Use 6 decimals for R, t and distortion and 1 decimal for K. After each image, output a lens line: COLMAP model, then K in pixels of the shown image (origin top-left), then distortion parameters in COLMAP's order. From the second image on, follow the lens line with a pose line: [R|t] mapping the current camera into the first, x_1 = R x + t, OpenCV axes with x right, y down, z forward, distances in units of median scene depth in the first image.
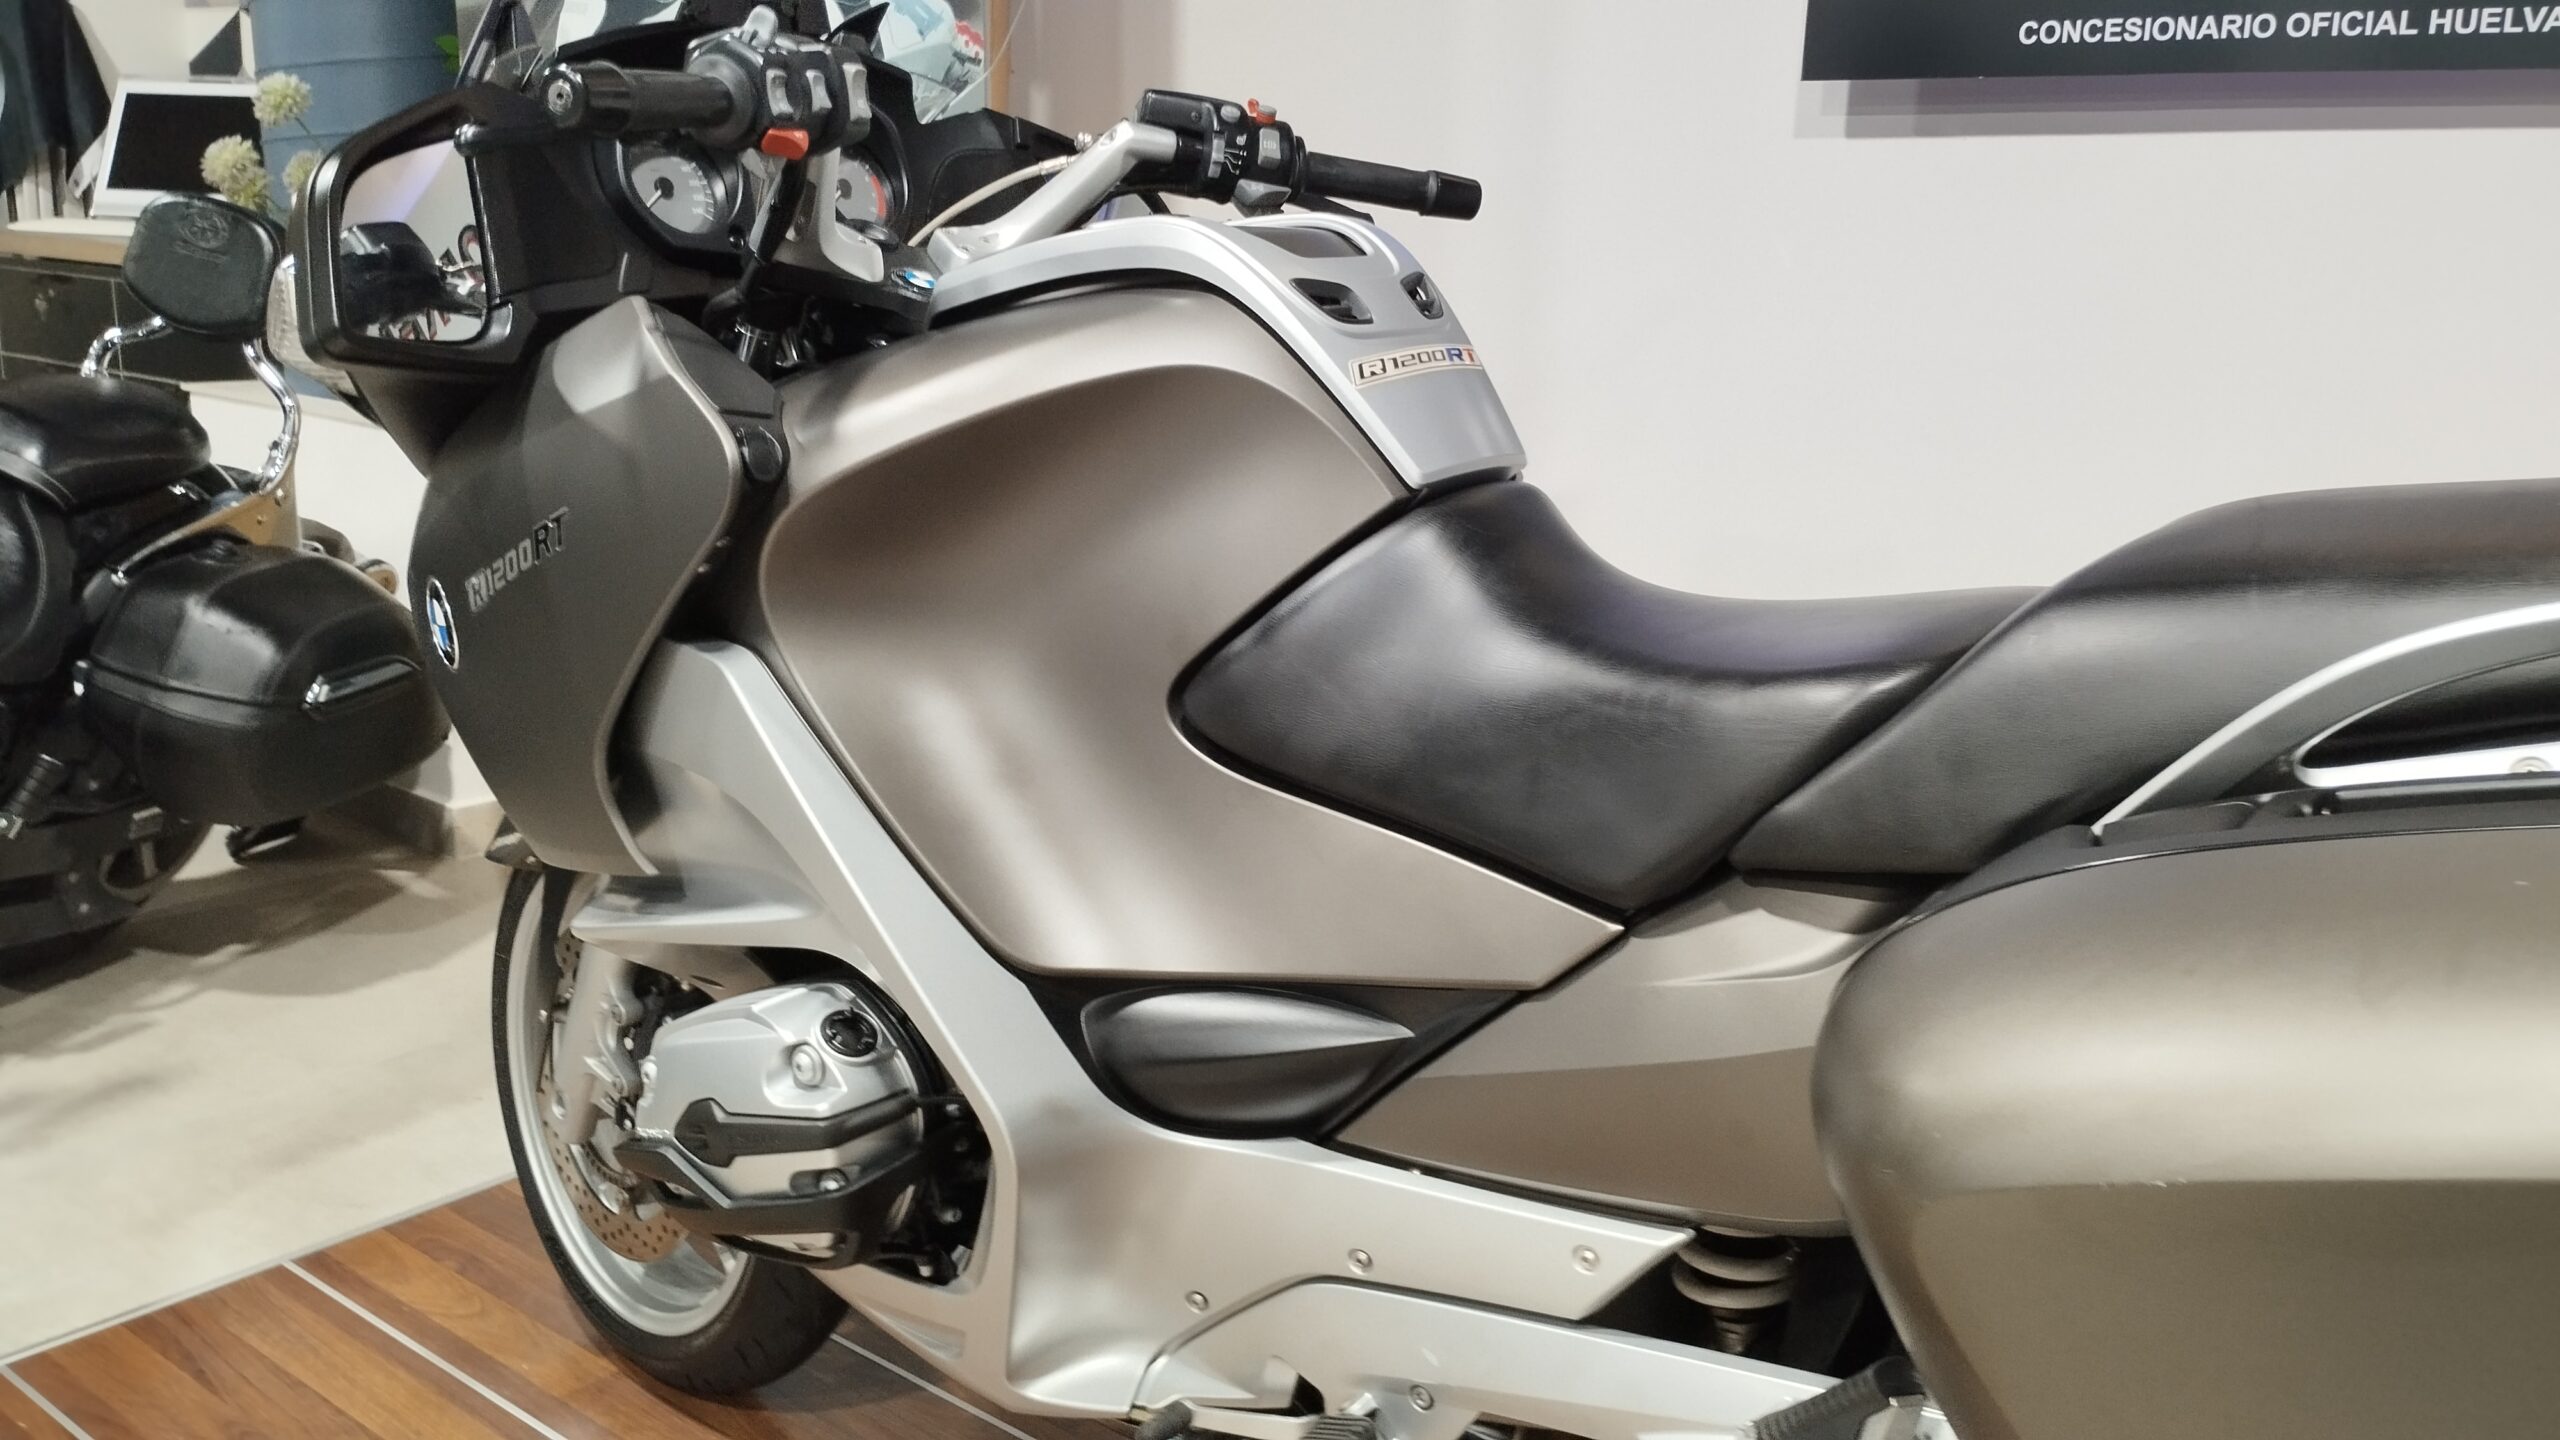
lens RADIAL K [[2127.8, 0, 1340.2], [0, 2127.8, 713.3], [0, 0, 1]] dist [0.066067, -0.149962]
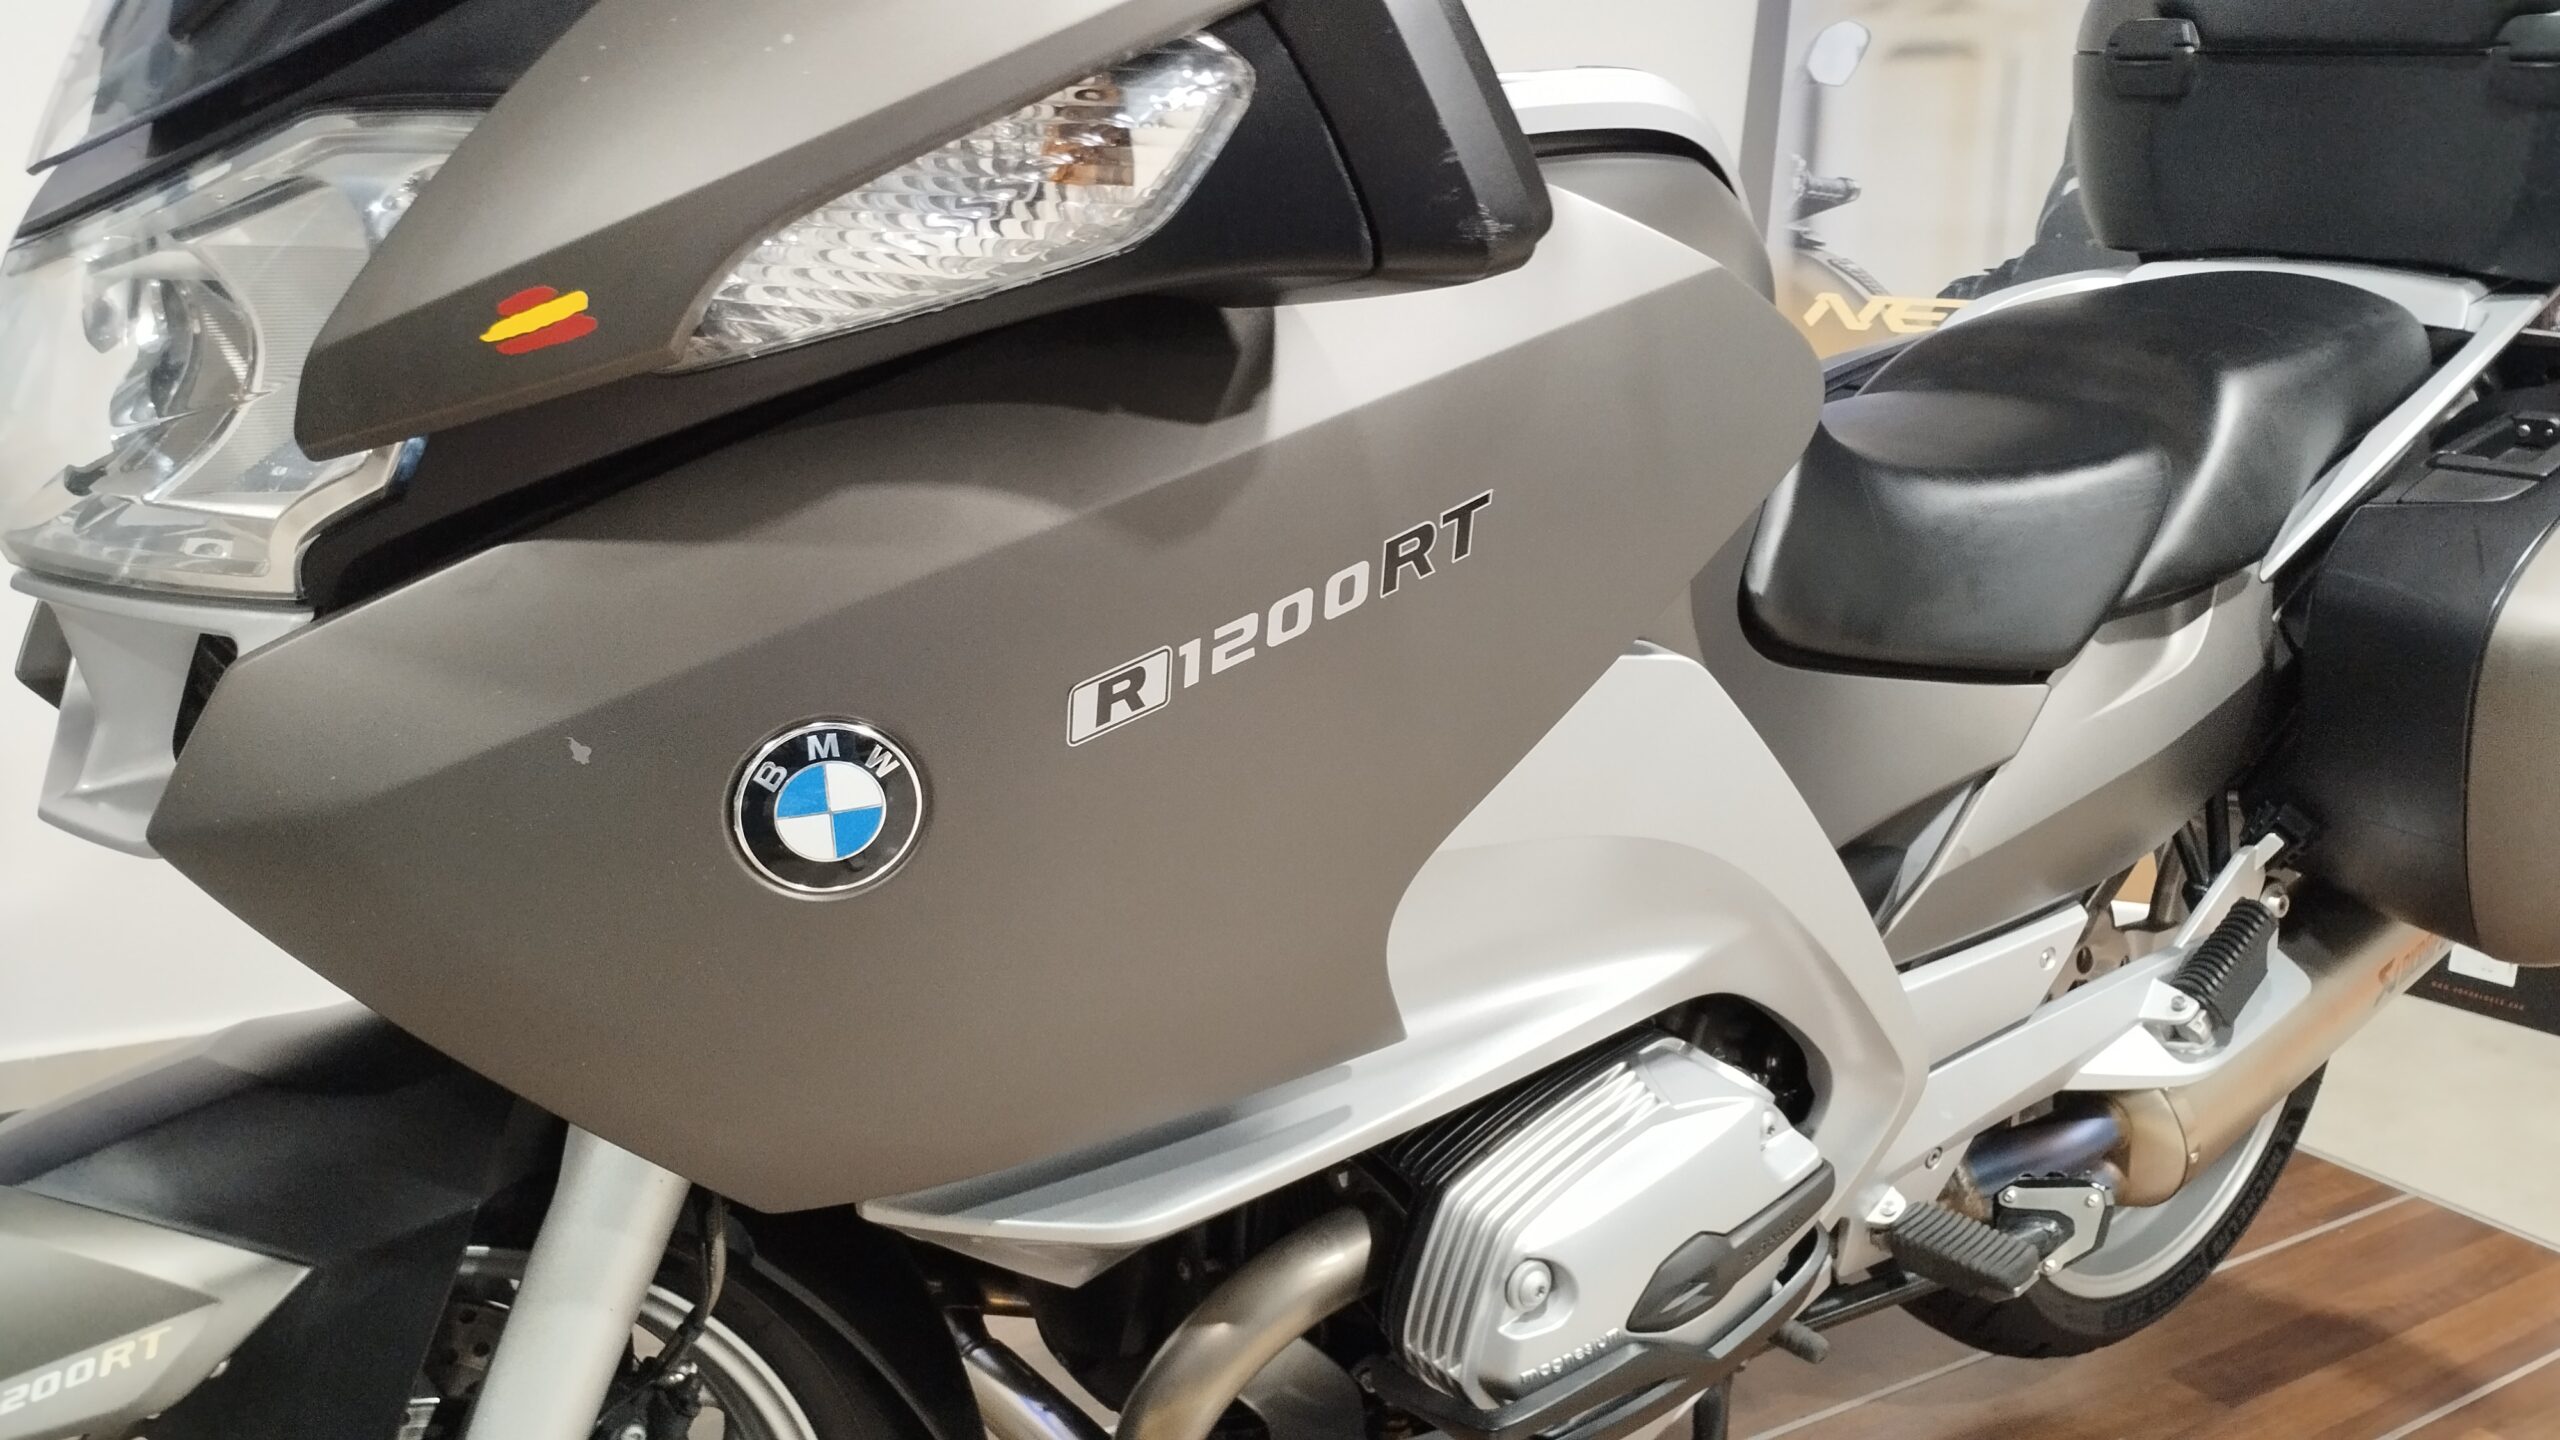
lens RADIAL K [[2167.8, 0, 1297.4], [0, 2167.8, 720.2], [0, 0, 1]] dist [0.080715, -0.107828]
pose [[0.292280, -0.227102, 0.928976, -1.058199], [0.169744, 0.968290, 0.183307, -0.166648], [-0.941148, 0.104111, 0.321561, 0.909355]]
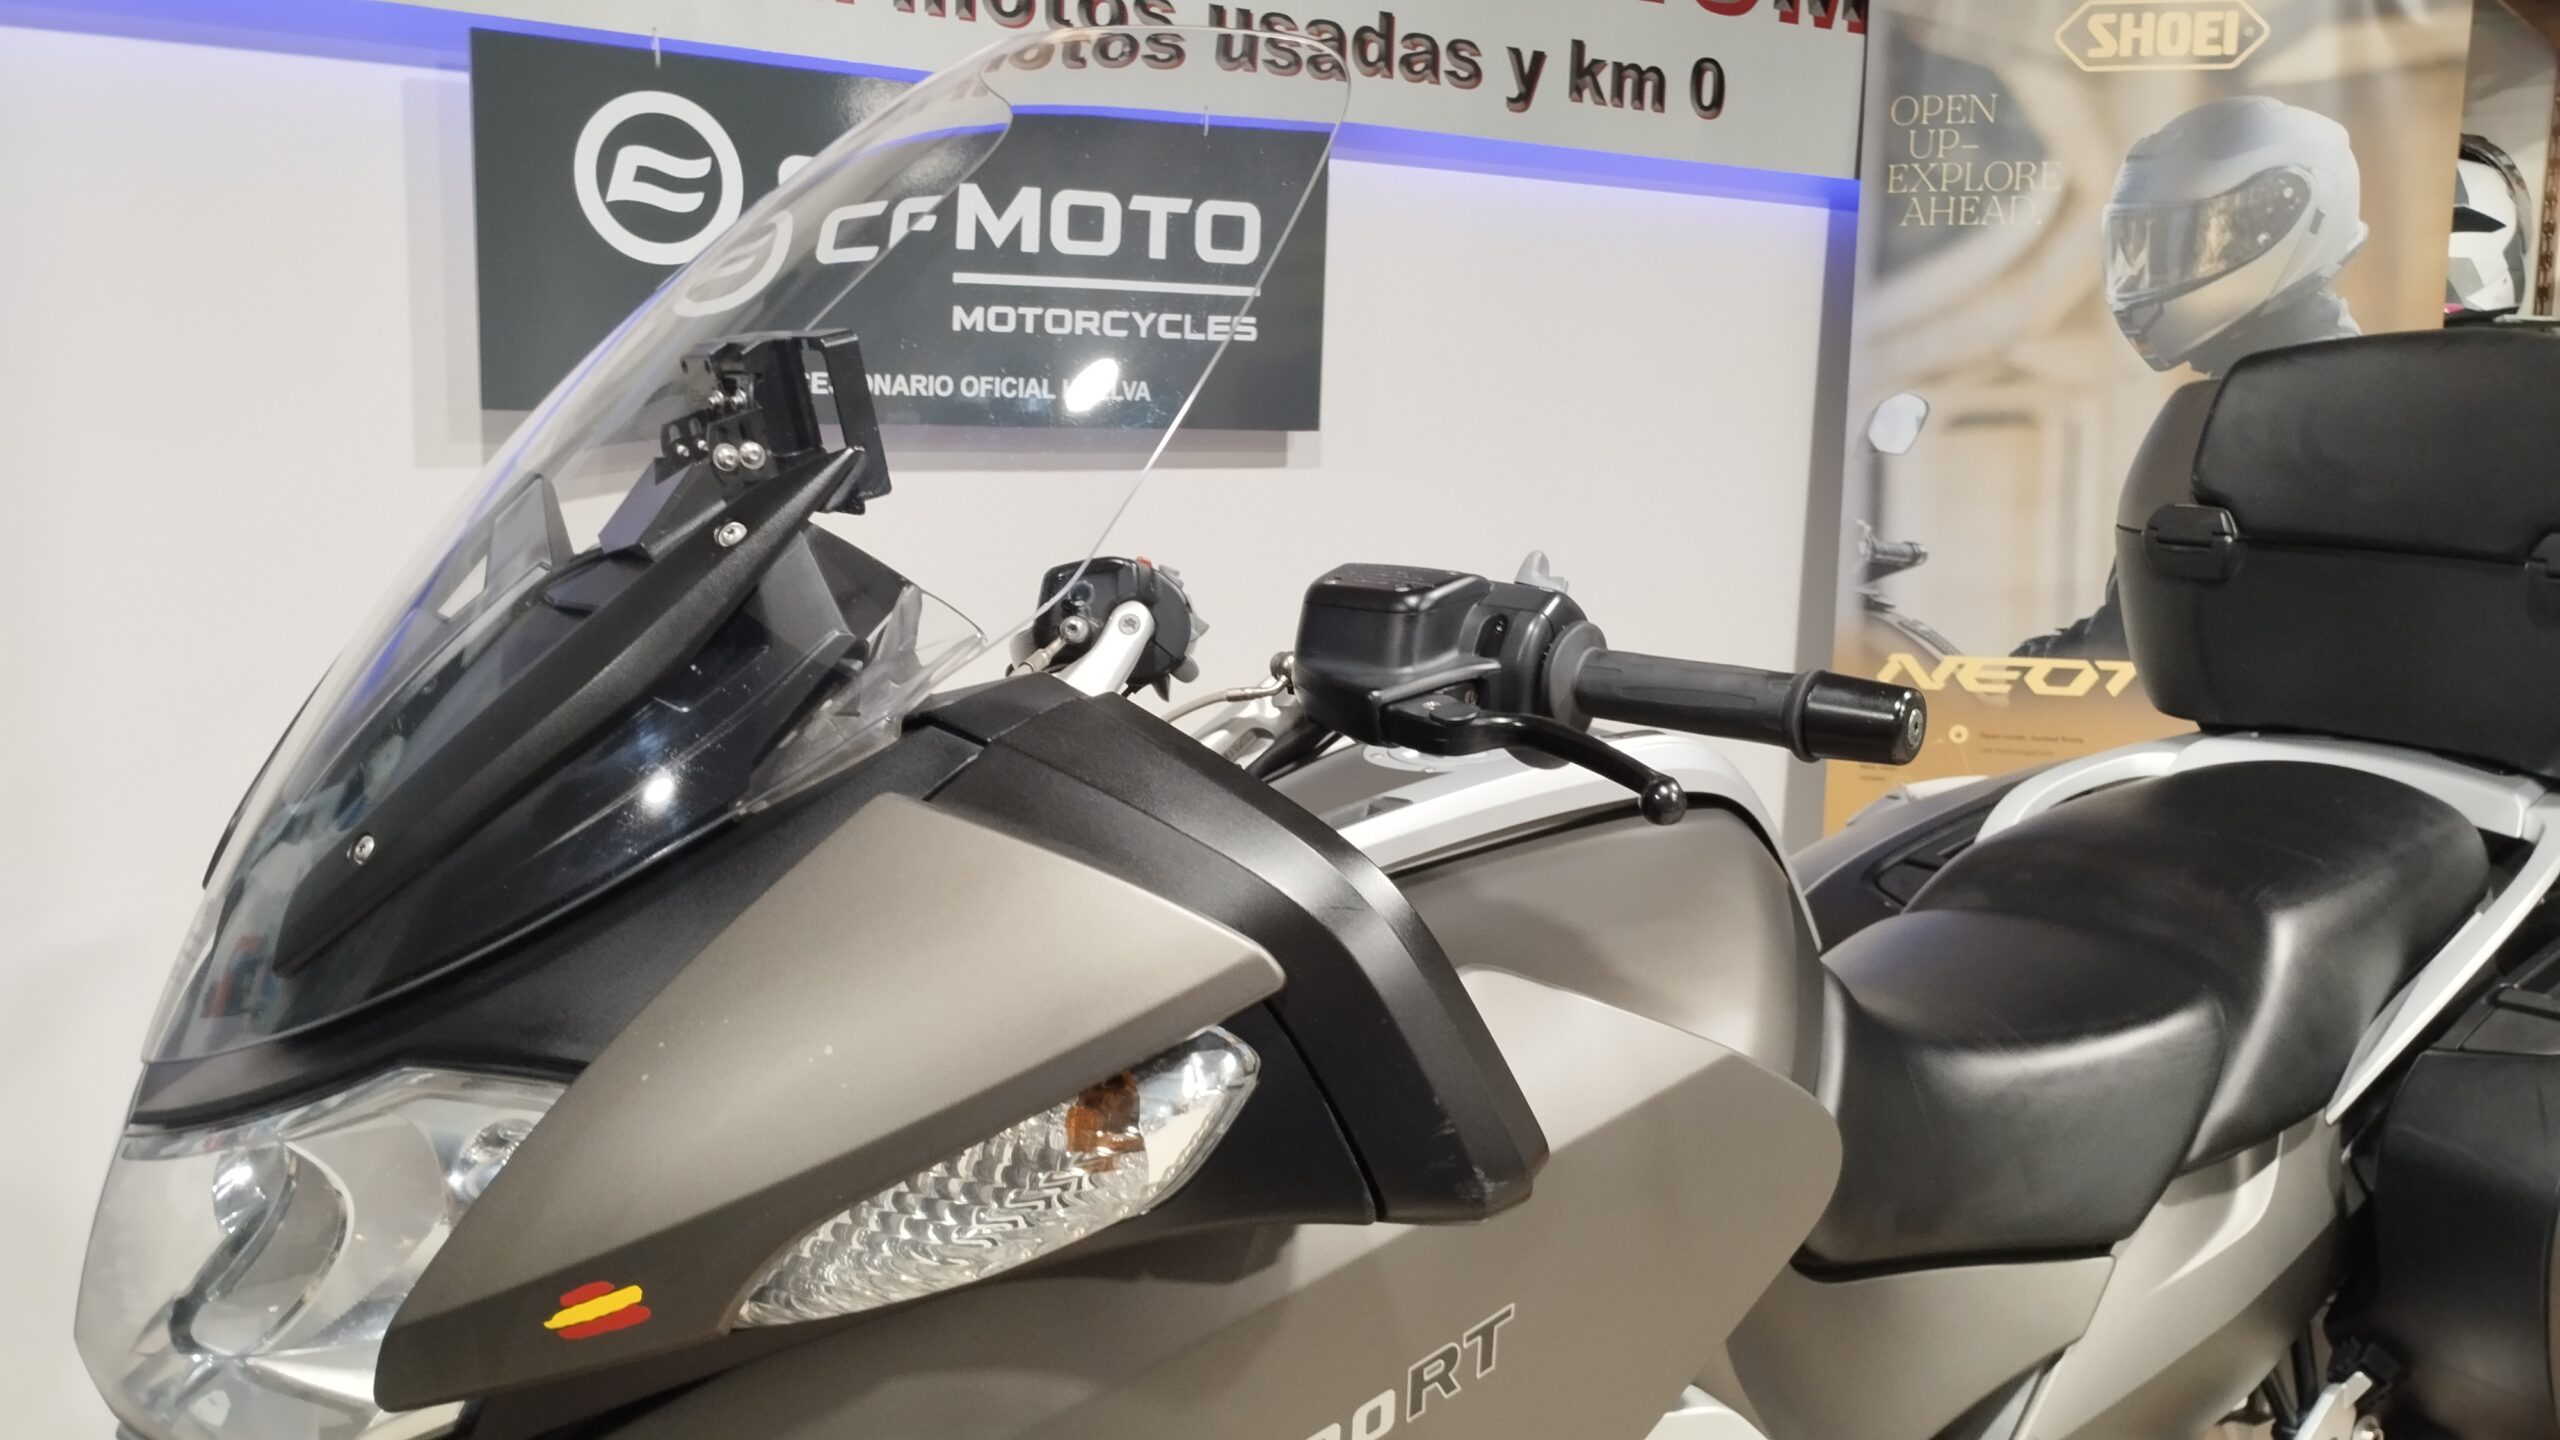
lens RADIAL K [[2184.8, 0, 1296.4], [0, 2184.8, 717.3], [0, 0, 1]] dist [0.078241, -0.102303]
pose [[0.331966, -0.144589, 0.932144, -1.049172], [0.197688, 0.976902, 0.081129, -0.358076], [-0.922344, 0.157341, 0.352882, 0.847822]]
